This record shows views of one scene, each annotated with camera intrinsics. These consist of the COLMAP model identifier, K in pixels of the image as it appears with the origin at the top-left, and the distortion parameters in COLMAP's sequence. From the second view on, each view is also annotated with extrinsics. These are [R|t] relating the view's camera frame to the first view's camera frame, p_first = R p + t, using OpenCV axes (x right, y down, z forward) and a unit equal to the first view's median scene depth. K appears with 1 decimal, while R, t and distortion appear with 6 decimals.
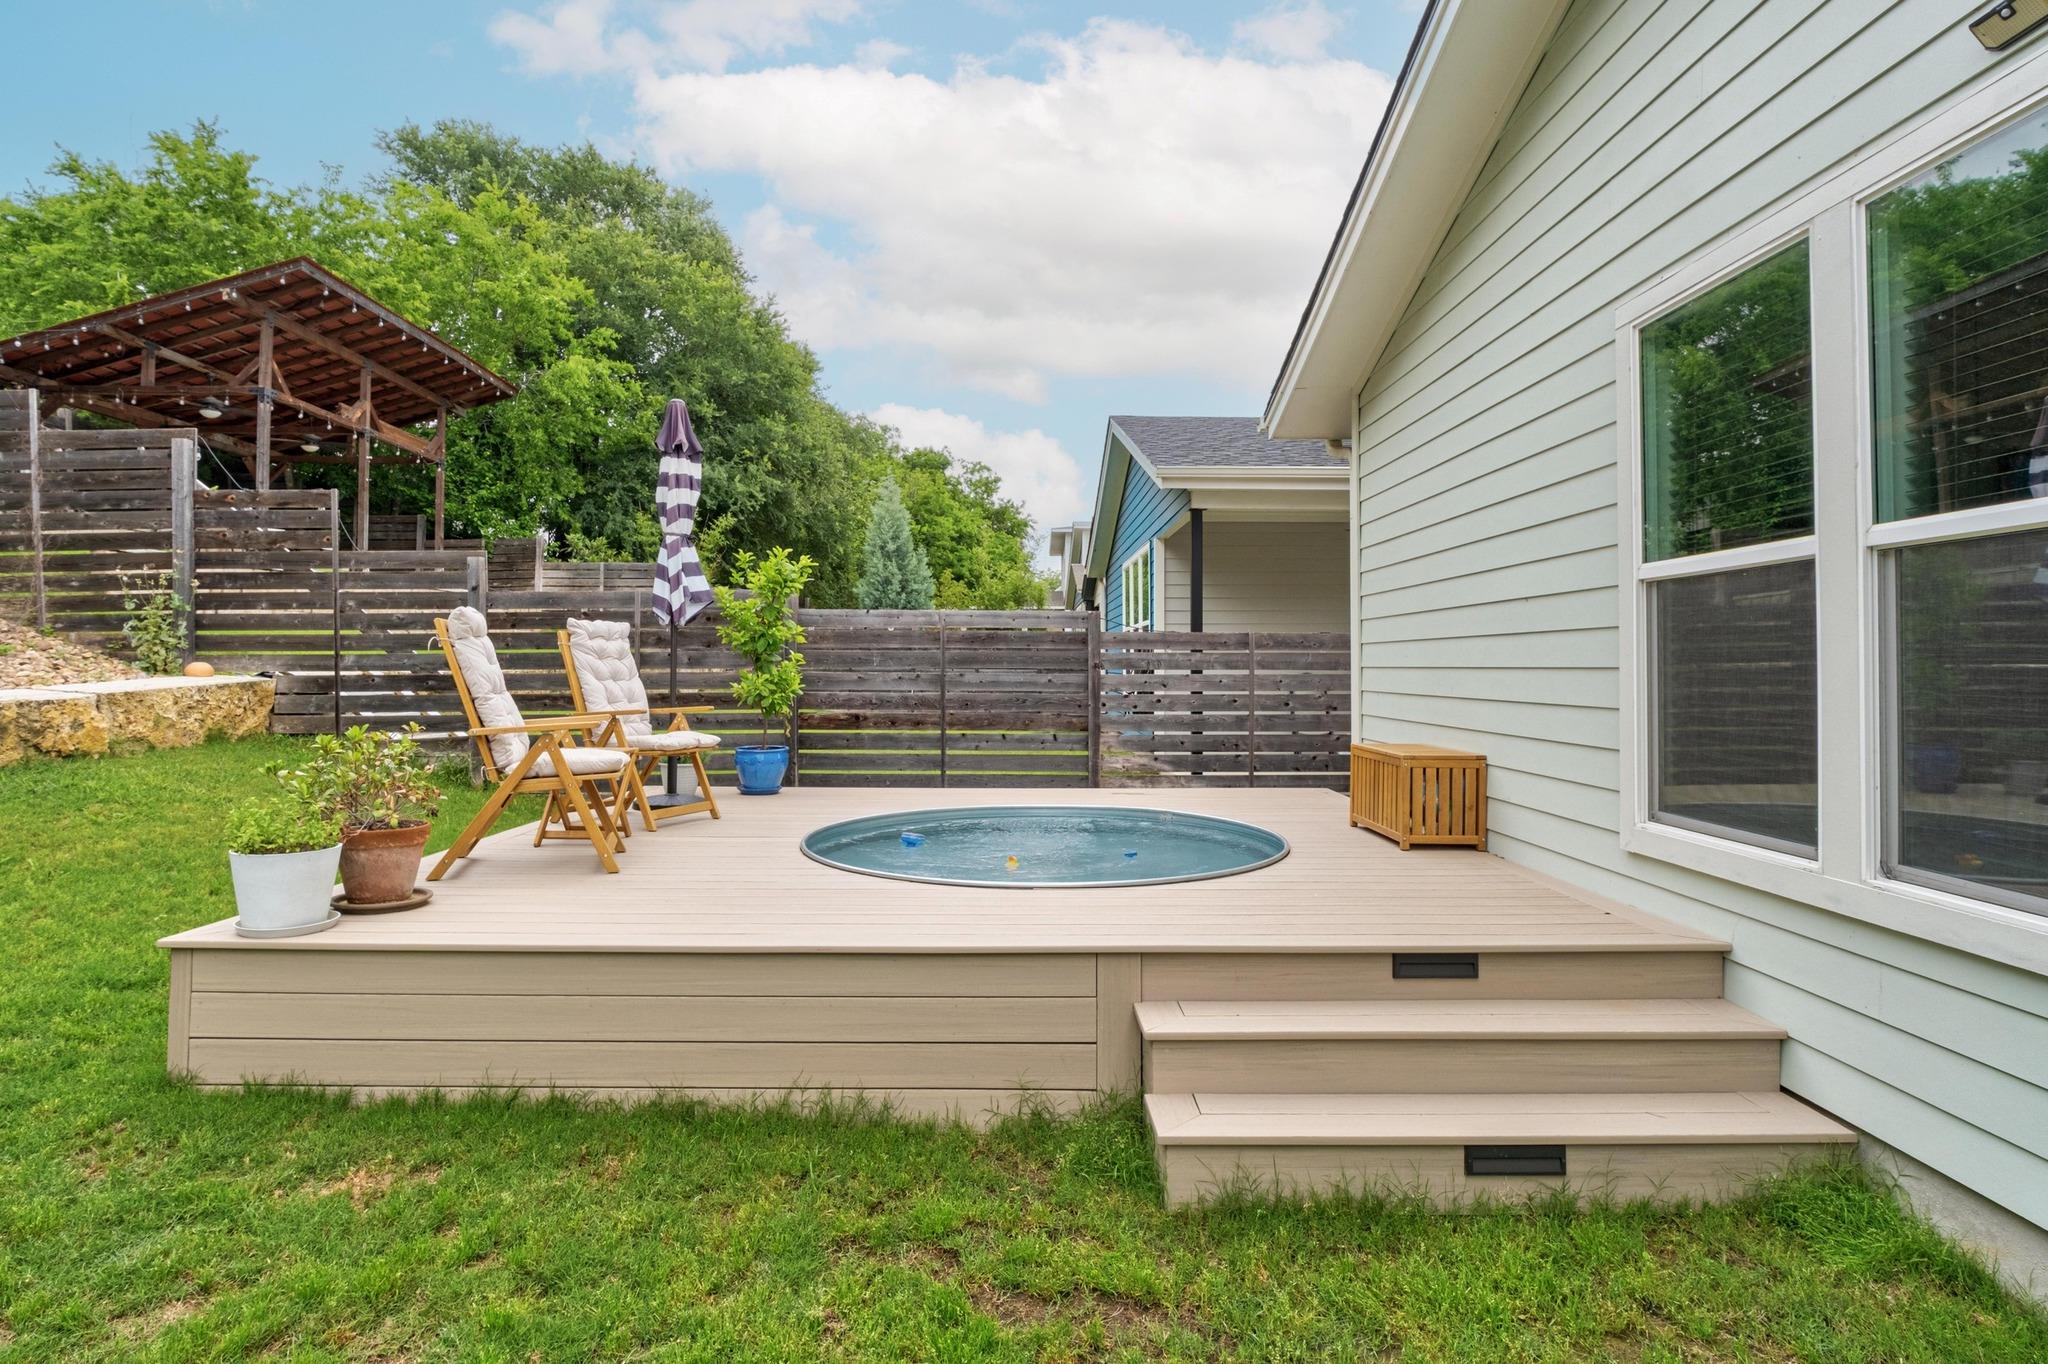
lens RADIAL K [[1080.8, 0, 1022.3], [0, 1080.8, 666.3], [0, 0, 1]] dist [-0.005692, 0.000409]
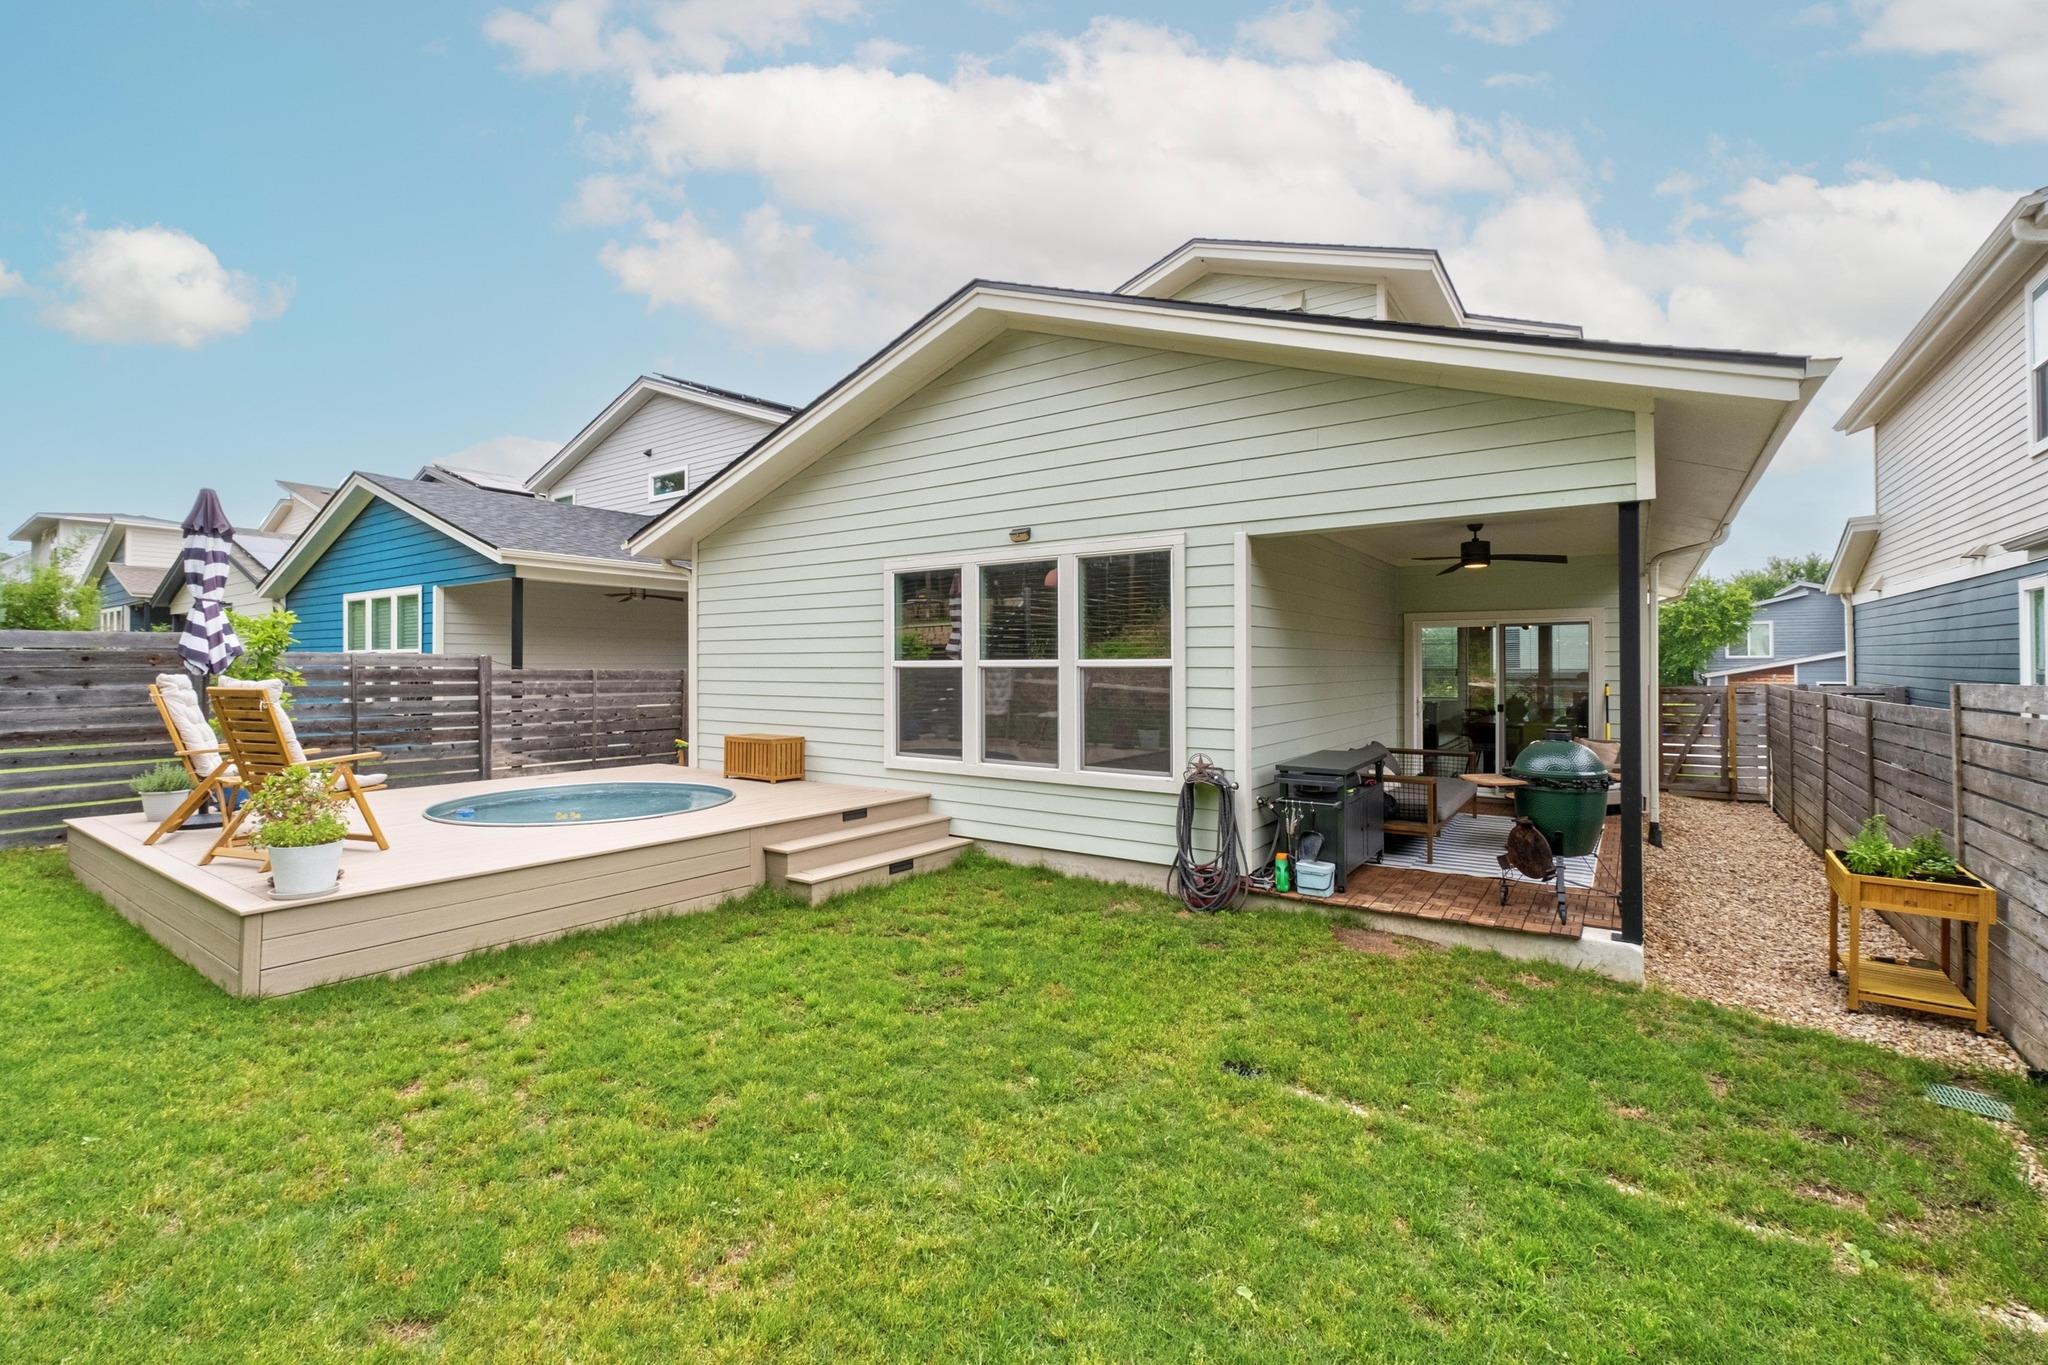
lens RADIAL K [[877.9, 0, 1024.2], [0, 877.9, 659.6], [0, 0, 1]] dist [-0.016205, 0.007330]
pose [[0.589184, 0.004799, 0.807984, -0.445085], [0.001328, 0.999975, -0.006909, -0.036436], [-0.807998, 0.005144, 0.589163, -0.247597]]
